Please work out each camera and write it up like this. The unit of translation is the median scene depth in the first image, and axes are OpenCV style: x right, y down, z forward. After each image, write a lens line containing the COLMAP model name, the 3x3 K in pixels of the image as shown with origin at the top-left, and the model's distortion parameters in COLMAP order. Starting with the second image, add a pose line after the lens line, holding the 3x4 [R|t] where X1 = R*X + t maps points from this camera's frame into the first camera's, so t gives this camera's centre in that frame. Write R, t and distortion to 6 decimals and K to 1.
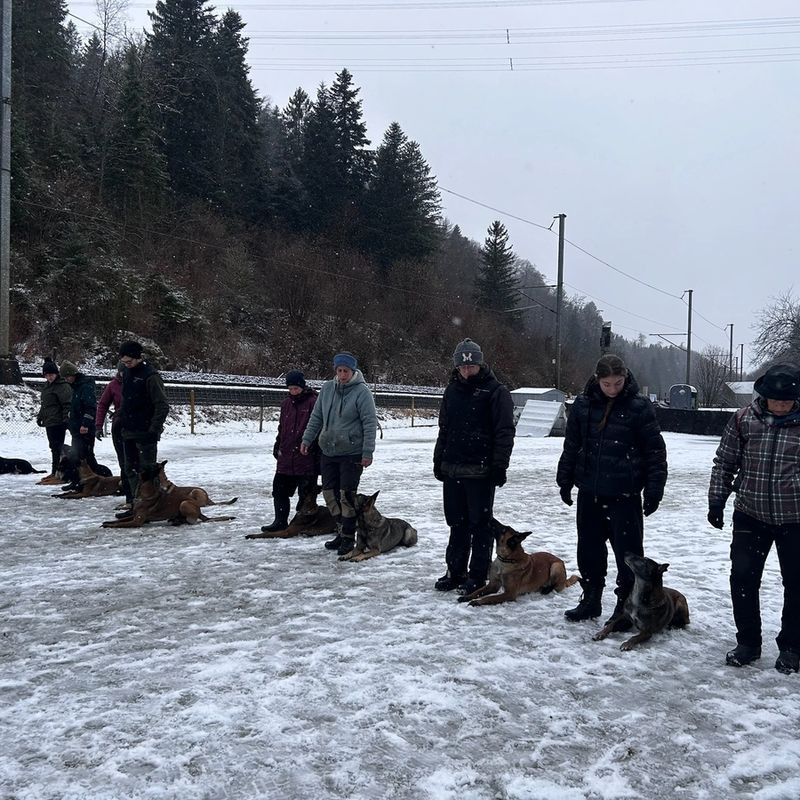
lens RADIAL K [[809.0, 0, 397.5], [0, 809.0, 409.3], [0, 0, 1]] dist [0.070051, -0.084112]
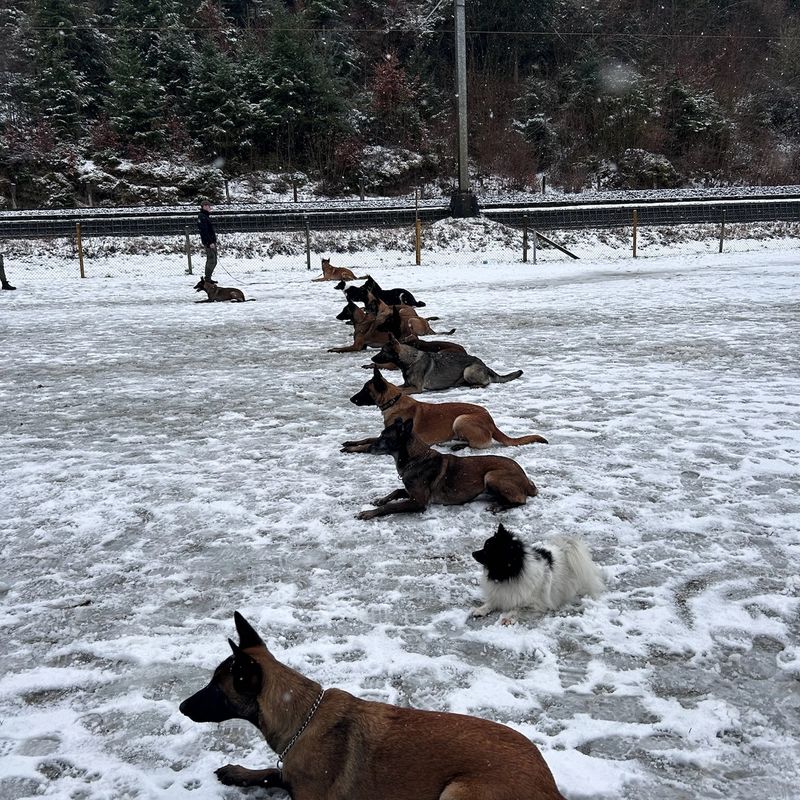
lens RADIAL K [[809.0, 0, 397.5], [0, 809.0, 409.3], [0, 0, 1]] dist [0.070051, -0.084112]
pose [[0.757359, 0.091509, -0.646555, 0.155700], [0.049267, 0.979303, 0.196314, 0.002963], [0.651138, -0.180534, 0.737175, 0.072463]]
